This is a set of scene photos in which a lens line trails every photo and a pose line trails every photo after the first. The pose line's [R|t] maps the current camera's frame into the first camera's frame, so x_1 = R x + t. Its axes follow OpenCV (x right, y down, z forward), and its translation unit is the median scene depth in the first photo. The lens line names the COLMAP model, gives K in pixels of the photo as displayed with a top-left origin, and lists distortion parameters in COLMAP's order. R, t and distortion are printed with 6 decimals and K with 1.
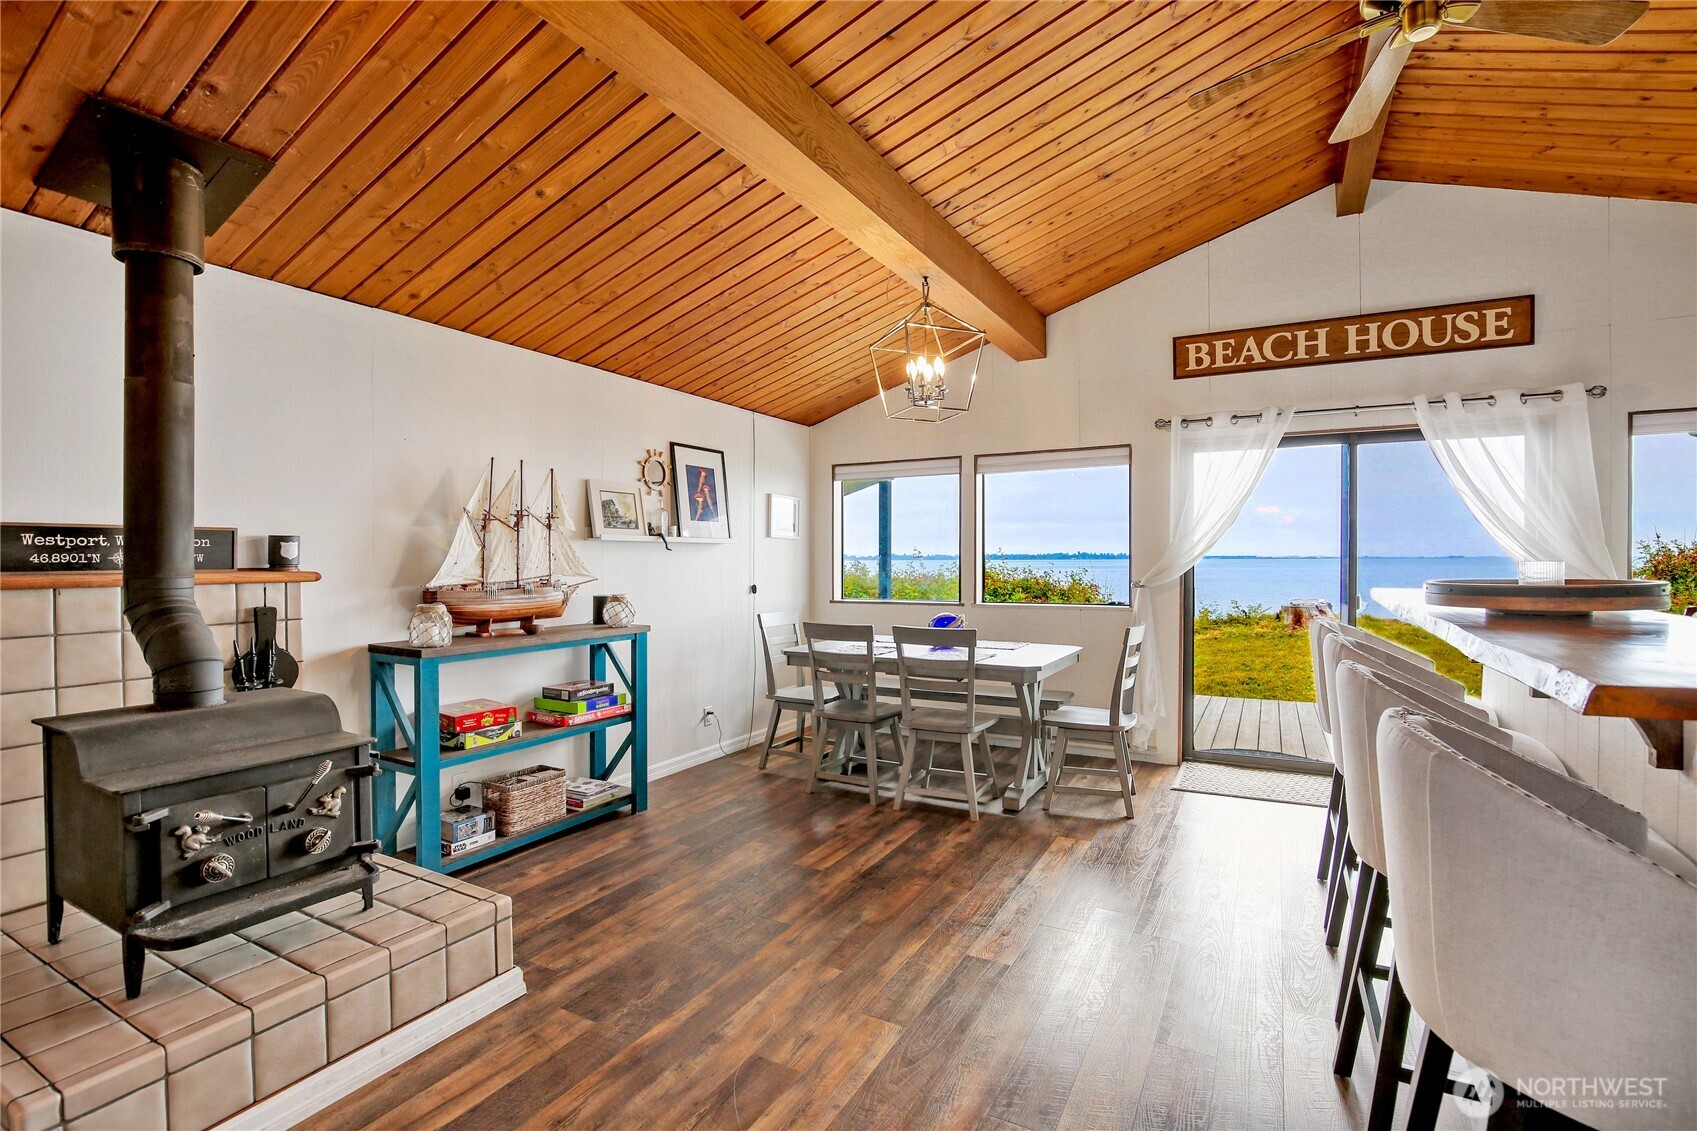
lens RADIAL K [[776.9, 0, 854.3], [0, 776.9, 562.4], [0, 0, 1]] dist [-0.021209, -0.000051]
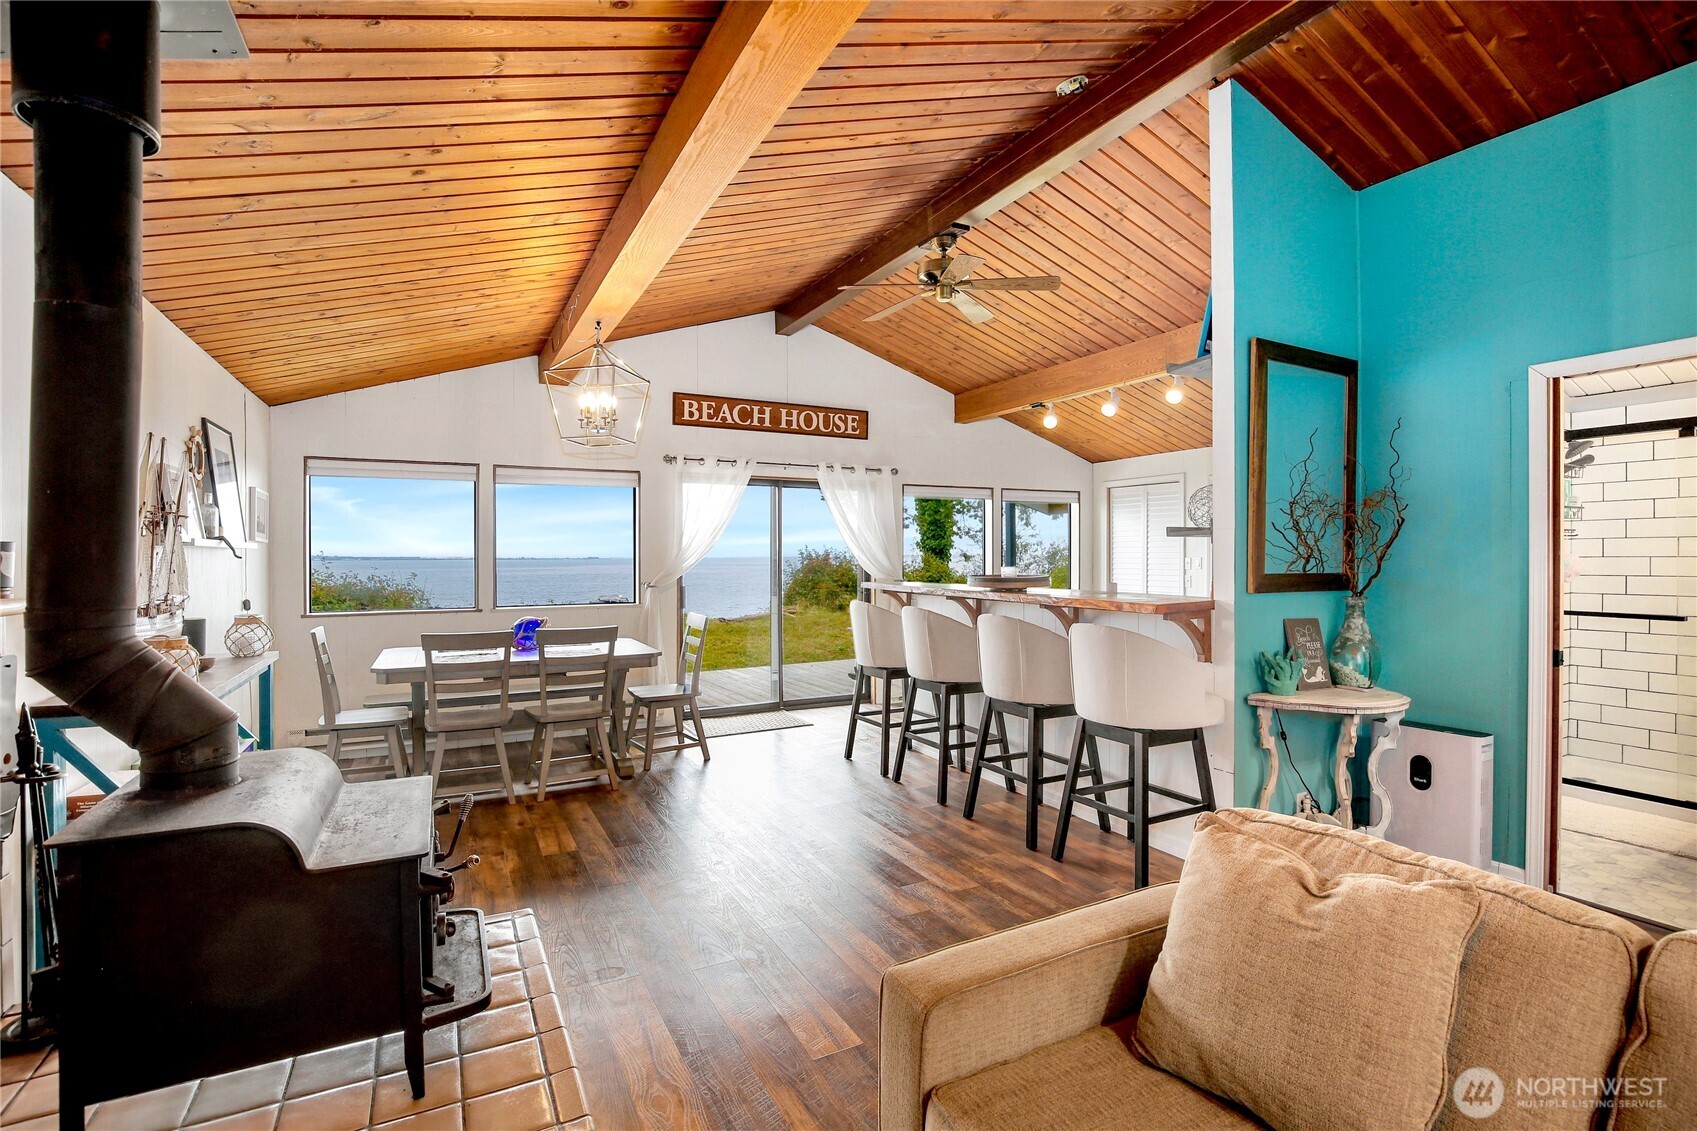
lens RADIAL K [[776.9, 0, 856.6], [0, 776.9, 566.4], [0, 0, 1]] dist [-0.021209, -0.000051]
pose [[0.545347, -0.014348, 0.838088, -0.596982], [0.007126, 0.999897, 0.012482, -0.017066], [-0.838180, -0.000835, 0.545393, 0.046452]]
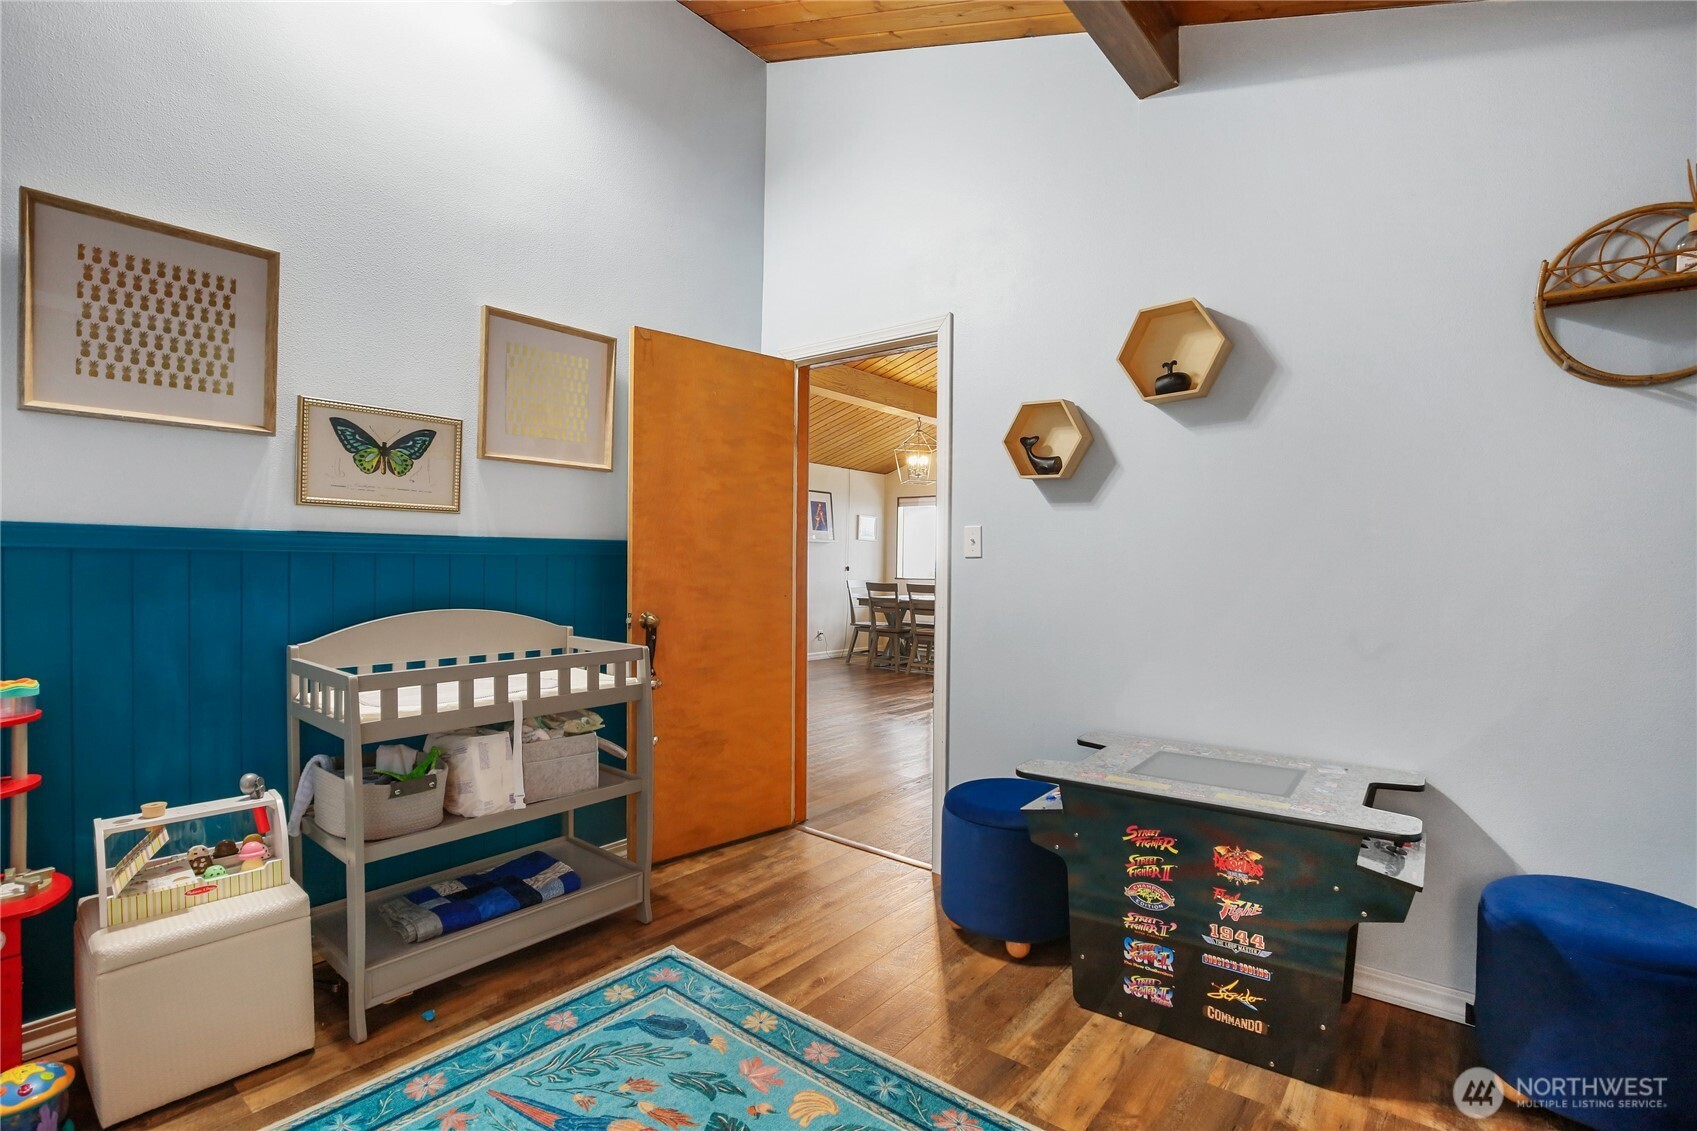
lens RADIAL K [[776.9, 0, 847.3], [0, 776.9, 567.2], [0, 0, 1]] dist [-0.021209, -0.000051]
pose [[0.981600, 0.015344, -0.190330, 0.277509], [-0.015324, 0.999881, 0.001580, 0.036968], [0.190331, 0.001365, 0.981719, -0.998715]]
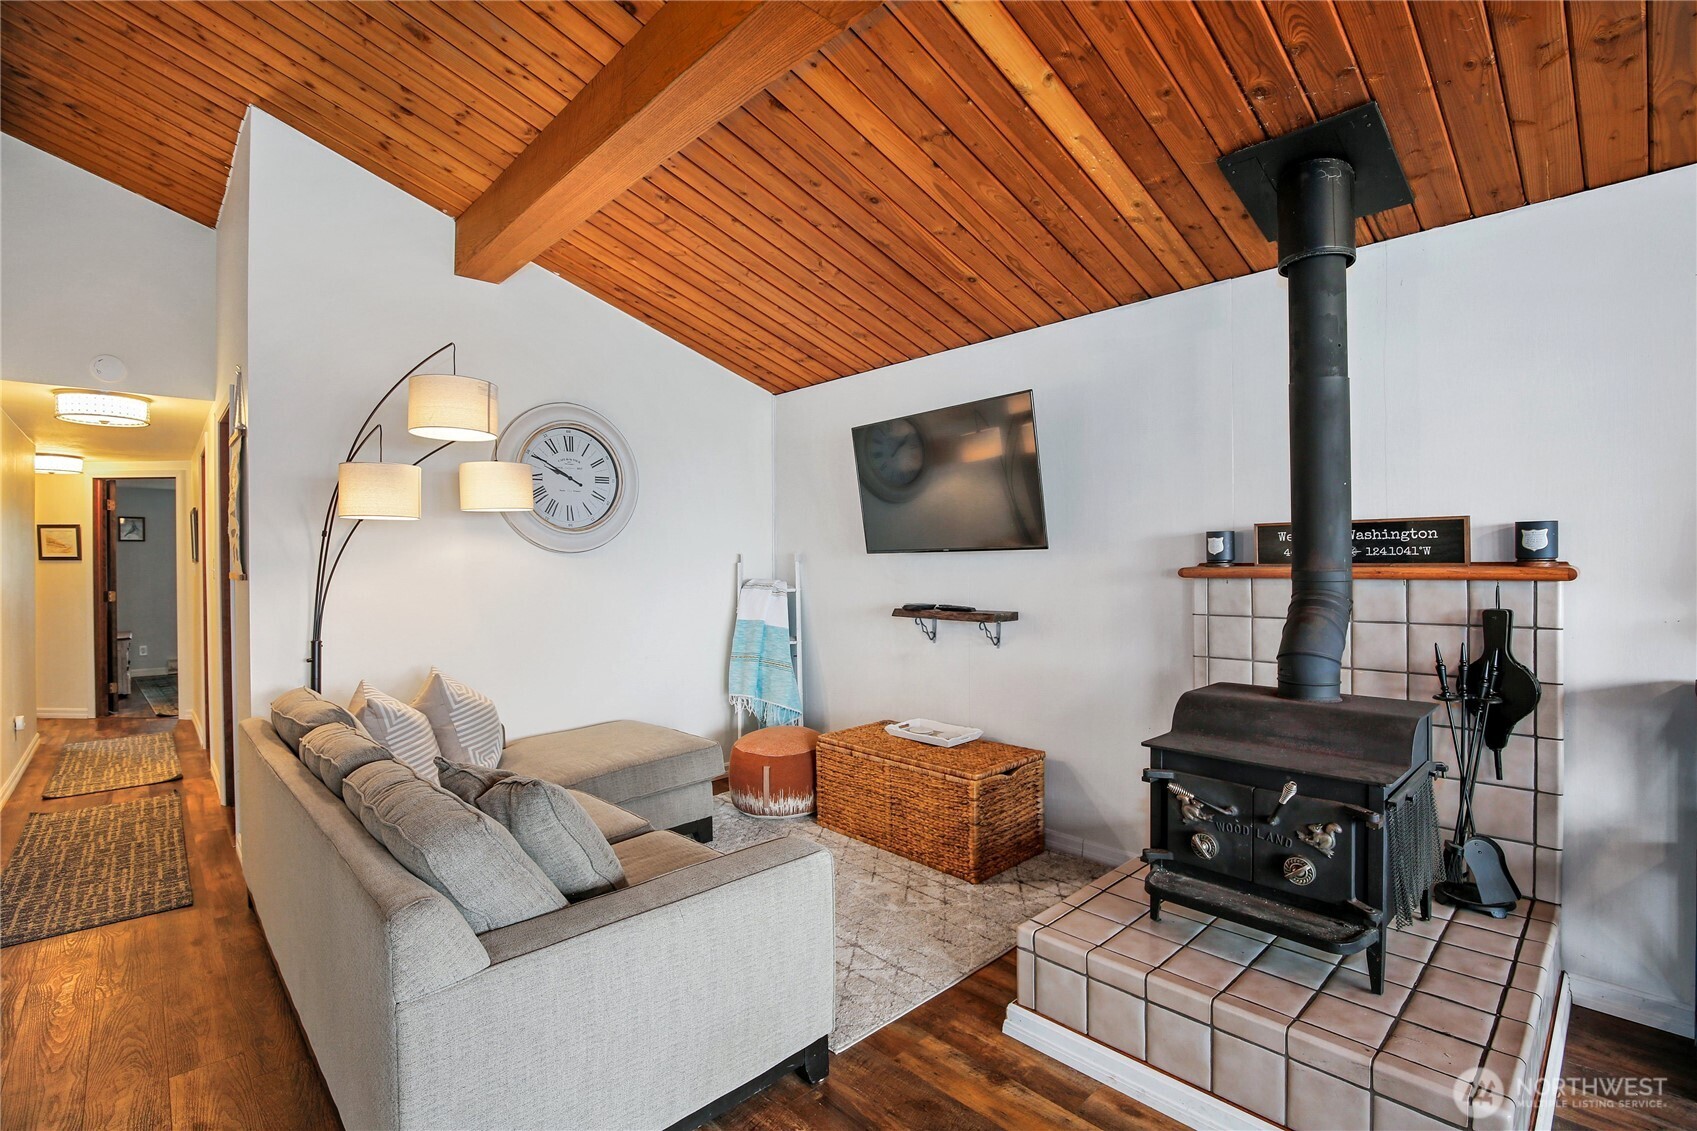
lens RADIAL K [[776.9, 0, 850.8], [0, 776.9, 565.1], [0, 0, 1]] dist [-0.021209, -0.000051]
pose [[-0.308841, 0.013172, -0.951022, 0.153033], [0.007973, 0.999905, 0.011260, -0.002933], [0.951080, -0.004105, -0.308917, 0.392459]]
